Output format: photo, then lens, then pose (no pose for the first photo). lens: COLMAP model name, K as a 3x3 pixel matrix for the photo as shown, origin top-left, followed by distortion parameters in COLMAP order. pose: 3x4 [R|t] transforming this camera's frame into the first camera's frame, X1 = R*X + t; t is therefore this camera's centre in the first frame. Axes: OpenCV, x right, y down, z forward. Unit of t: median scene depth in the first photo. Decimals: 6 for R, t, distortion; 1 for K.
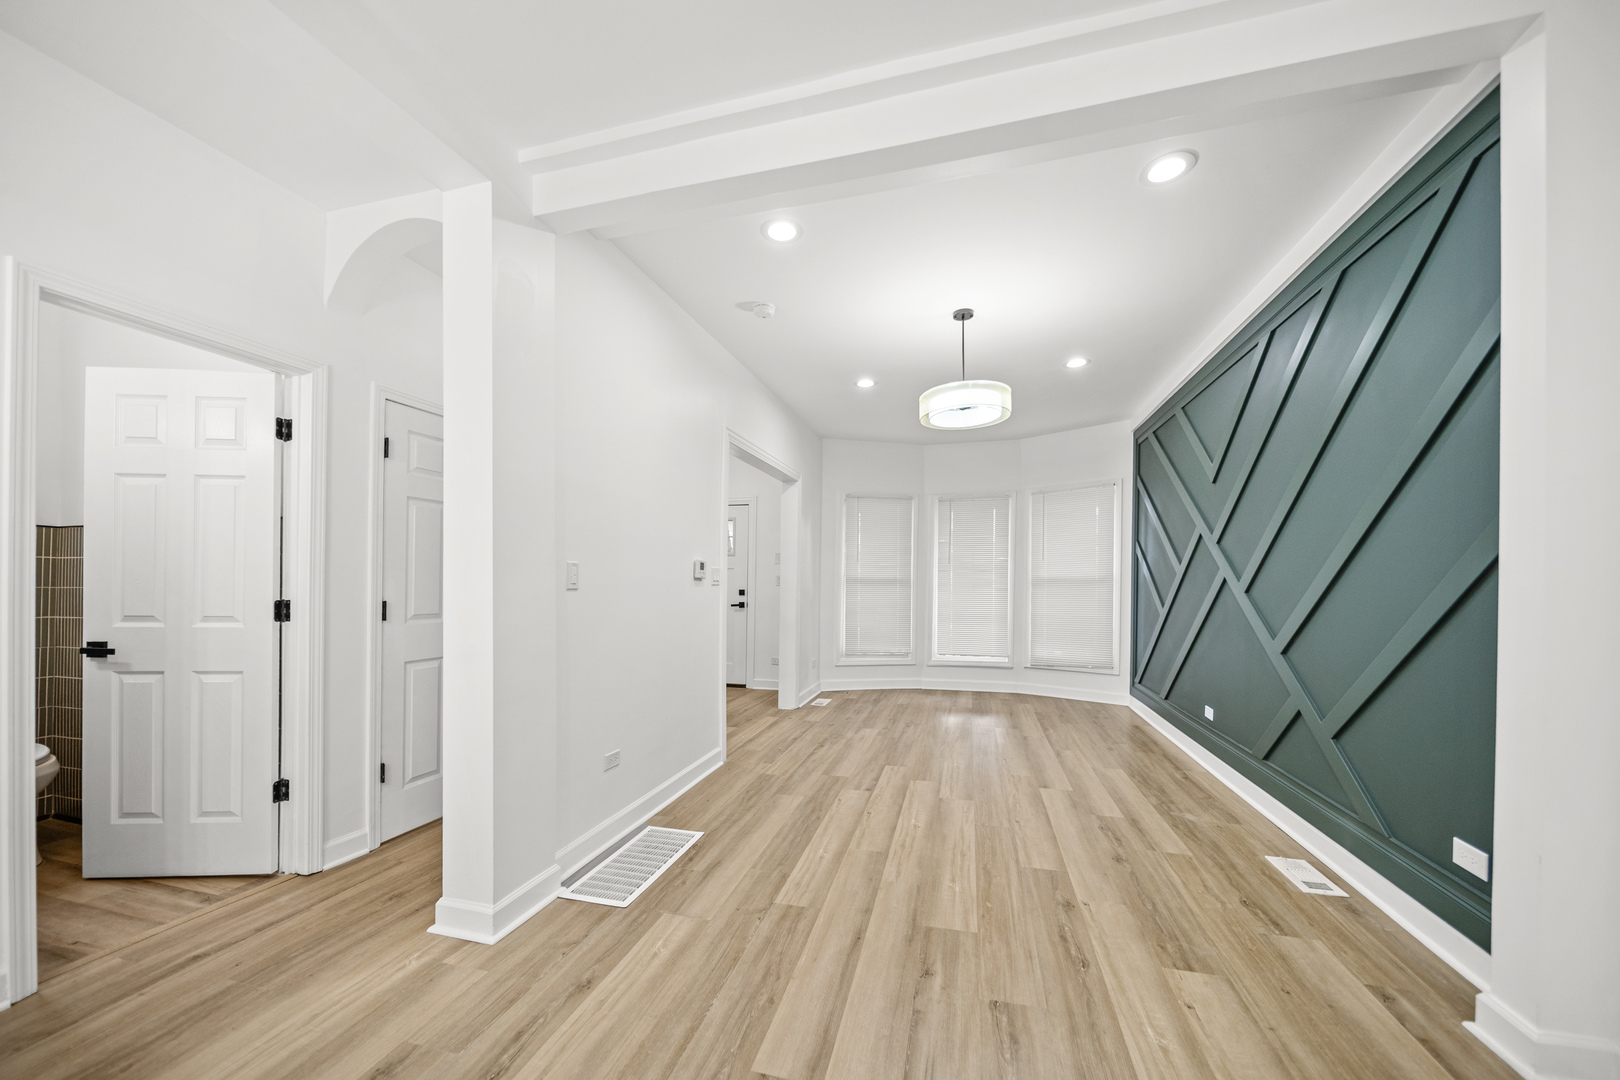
lens RADIAL K [[575.0, 0, 818.0], [0, 575.0, 584.4], [0, 0, 1]] dist [-0.000221, -0.000152]
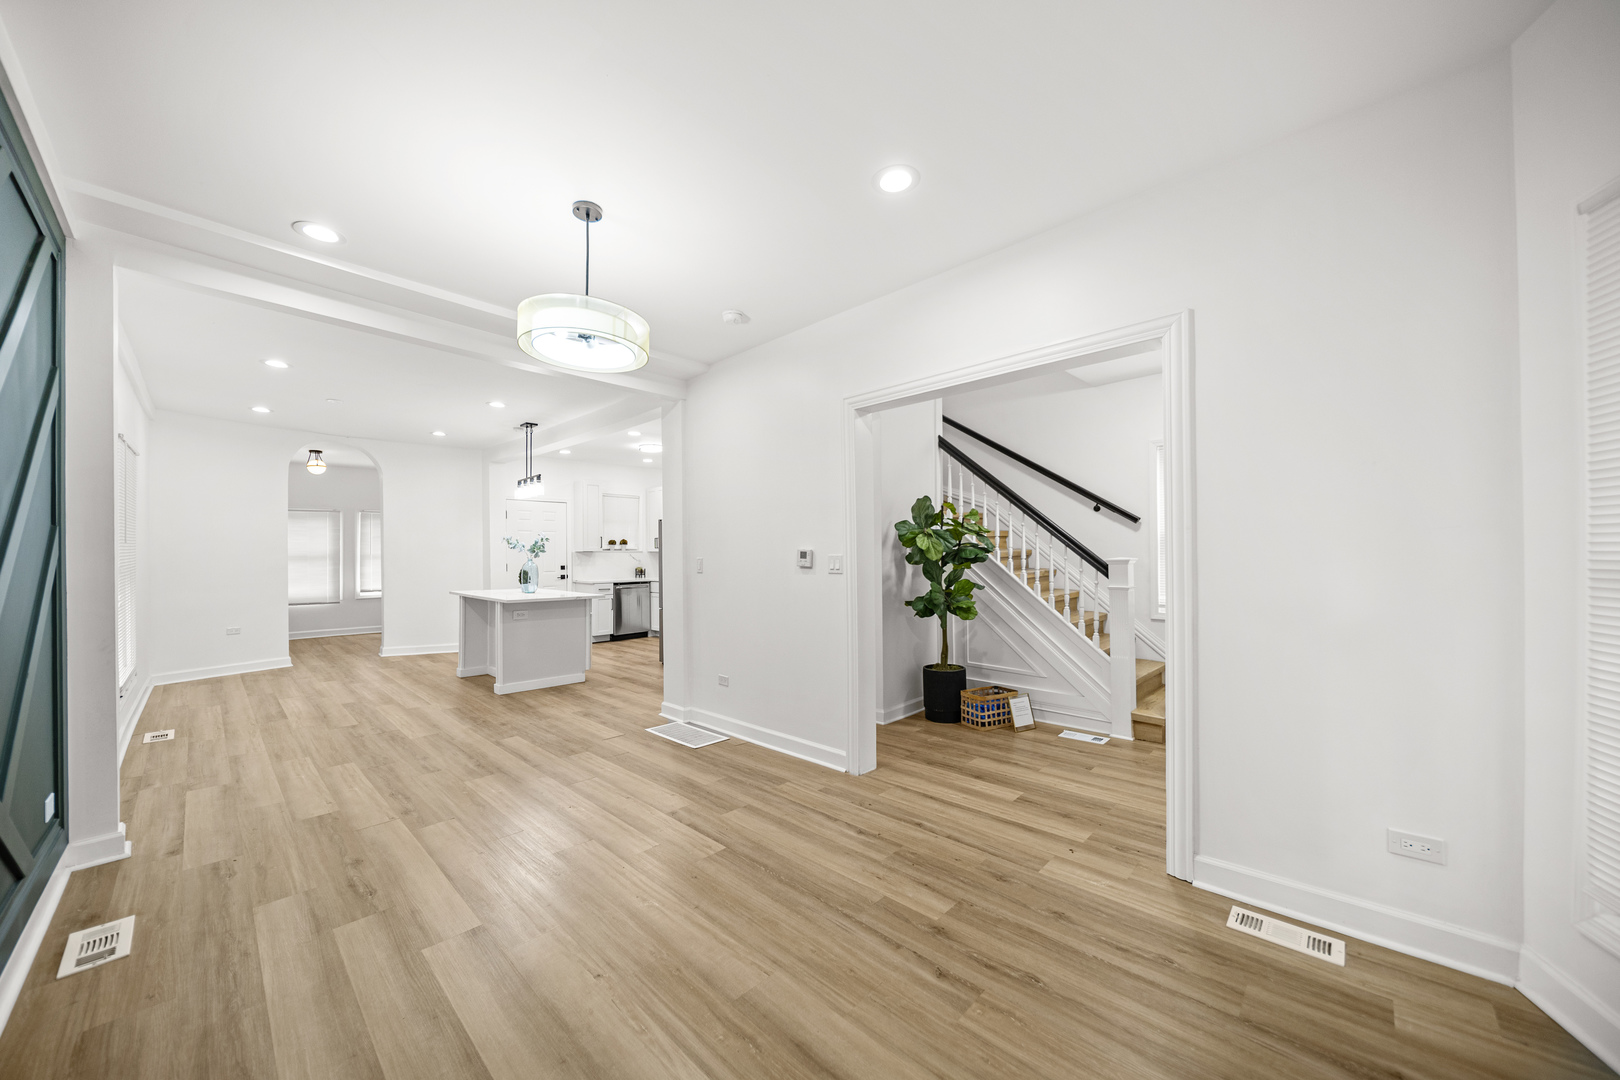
lens RADIAL K [[575.0, 0, 802.0], [0, 575.0, 546.4], [0, 0, 1]] dist [-0.000221, -0.000152]
pose [[-0.487156, -0.011546, -0.873238, 0.713520], [0.008235, 0.999807, -0.017814, -0.026877], [0.873276, -0.015869, -0.486967, 1.510350]]
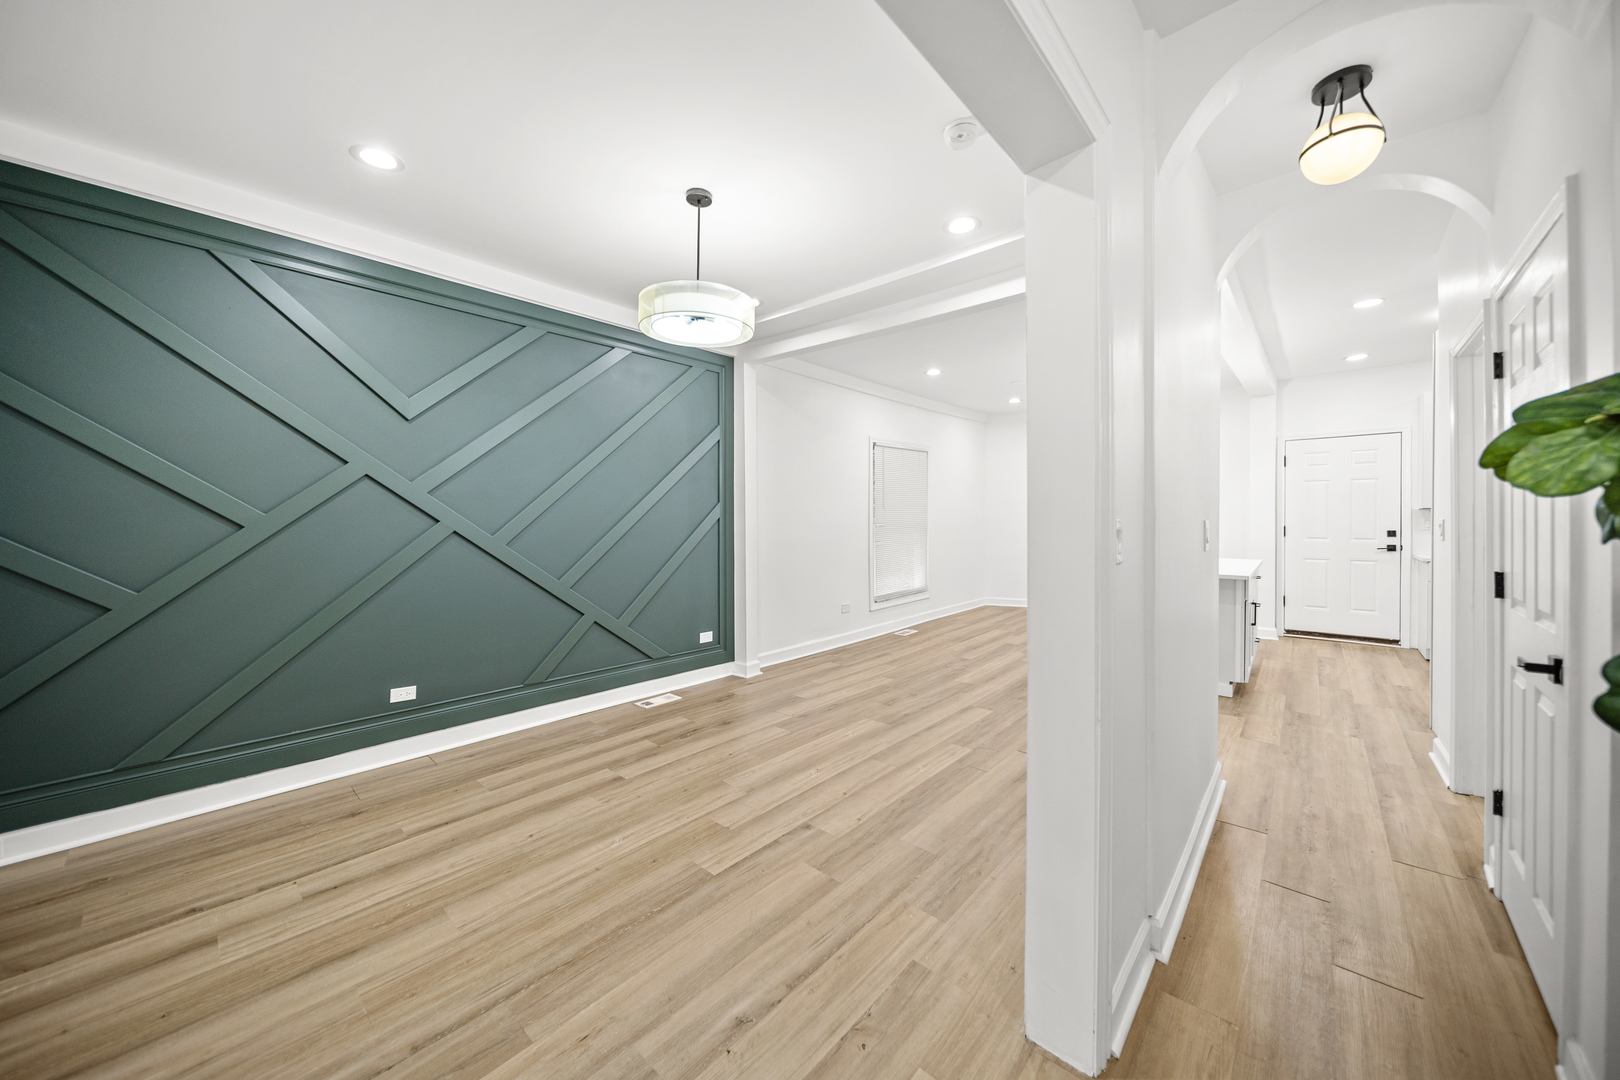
lens RADIAL K [[575.0, 0, 805.9], [0, 575.0, 515.9], [0, 0, 1]] dist [-0.000221, -0.000152]
pose [[-0.892505, 0.005028, 0.451010, -0.225567], [0.001697, 0.999968, -0.007789, -0.026461], [-0.451034, -0.006187, -0.892485, 1.556567]]
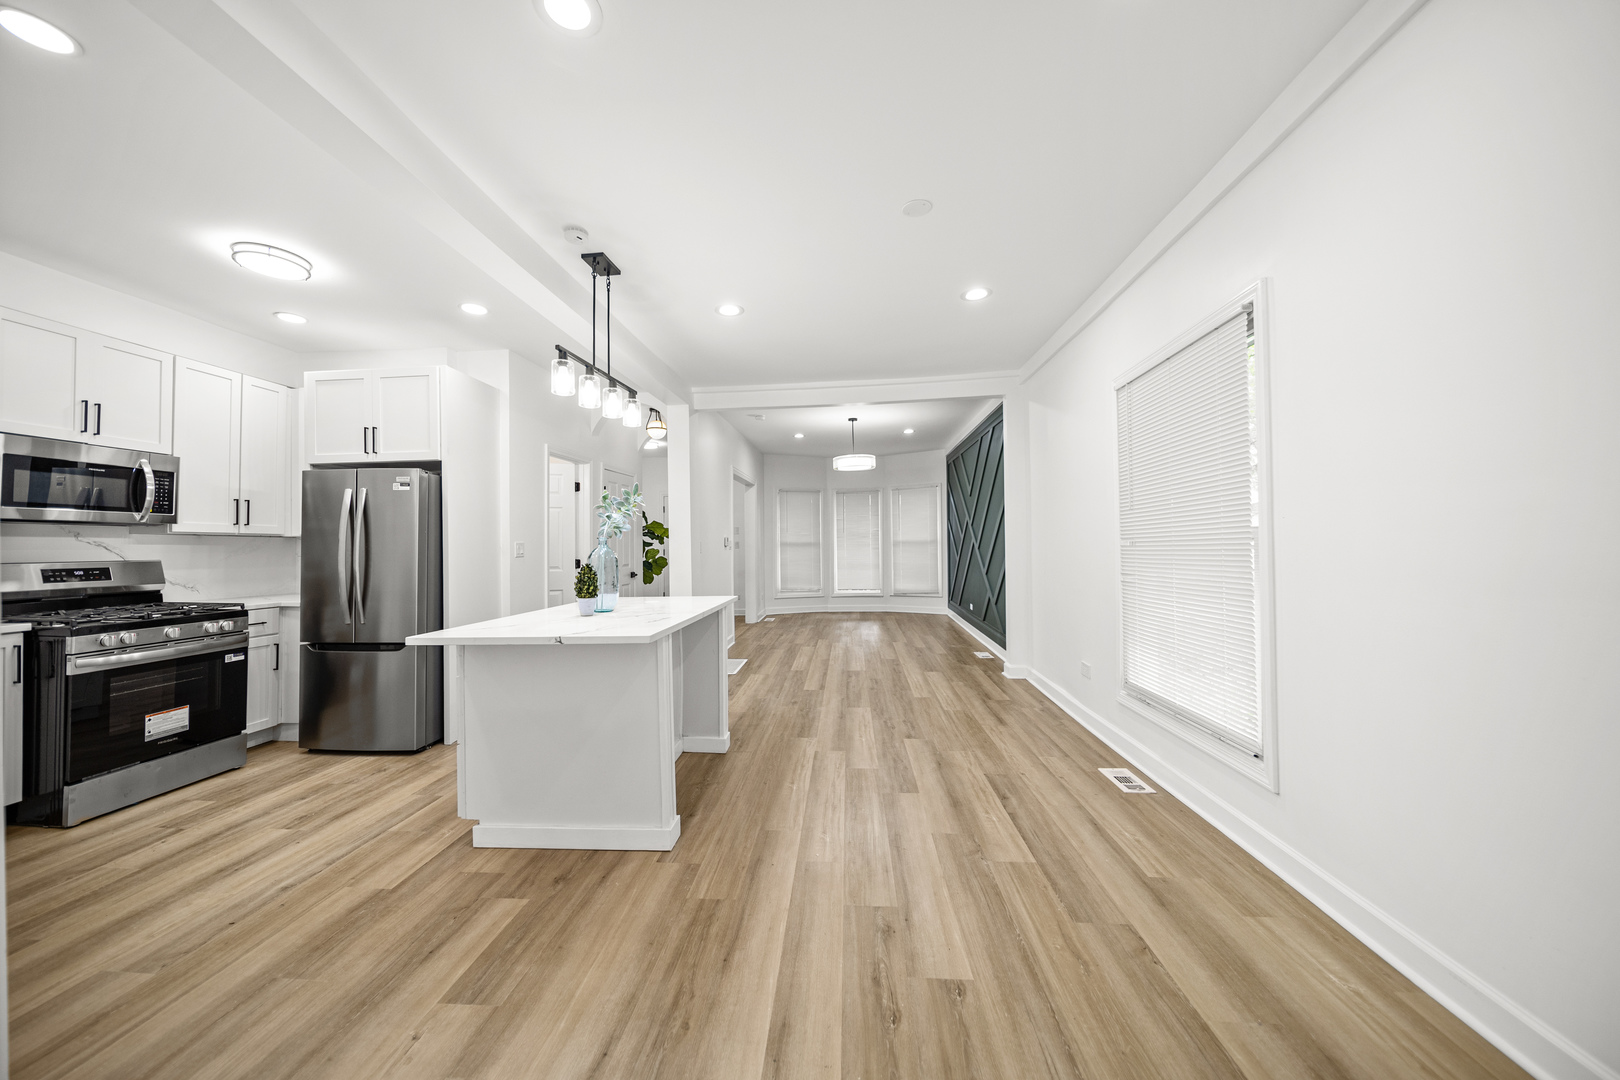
lens RADIAL K [[575.0, 0, 807.4], [0, 575.0, 532.5], [0, 0, 1]] dist [-0.000221, -0.000152]
pose [[0.983472, -0.013848, 0.180527, -0.283470], [0.017533, 0.999669, -0.018834, -0.014775], [-0.180207, 0.021688, 0.983390, -0.982634]]
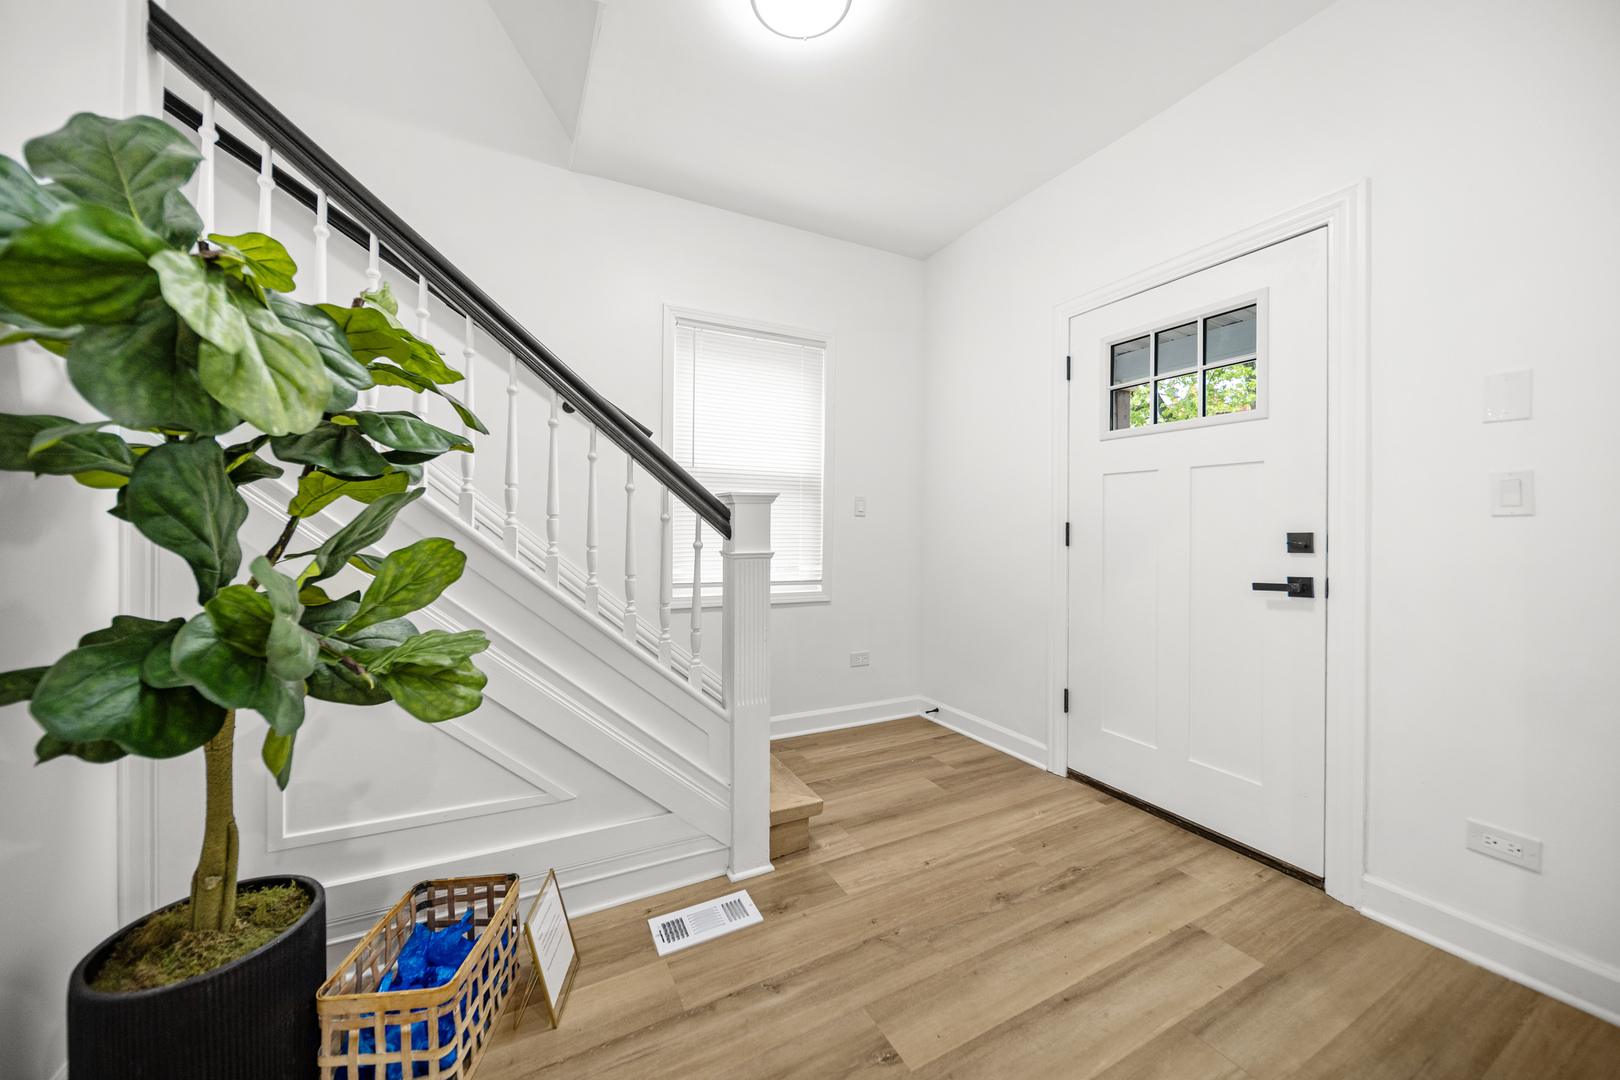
lens RADIAL K [[575.0, 0, 794.7], [0, 575.0, 527.6], [0, 0, 1]] dist [-0.000221, -0.000152]
pose [[0.662516, -0.008629, -0.748998, -0.156710], [0.002781, 0.999955, -0.009060, 0.019291], [0.749043, 0.003919, 0.662510, 1.178404]]
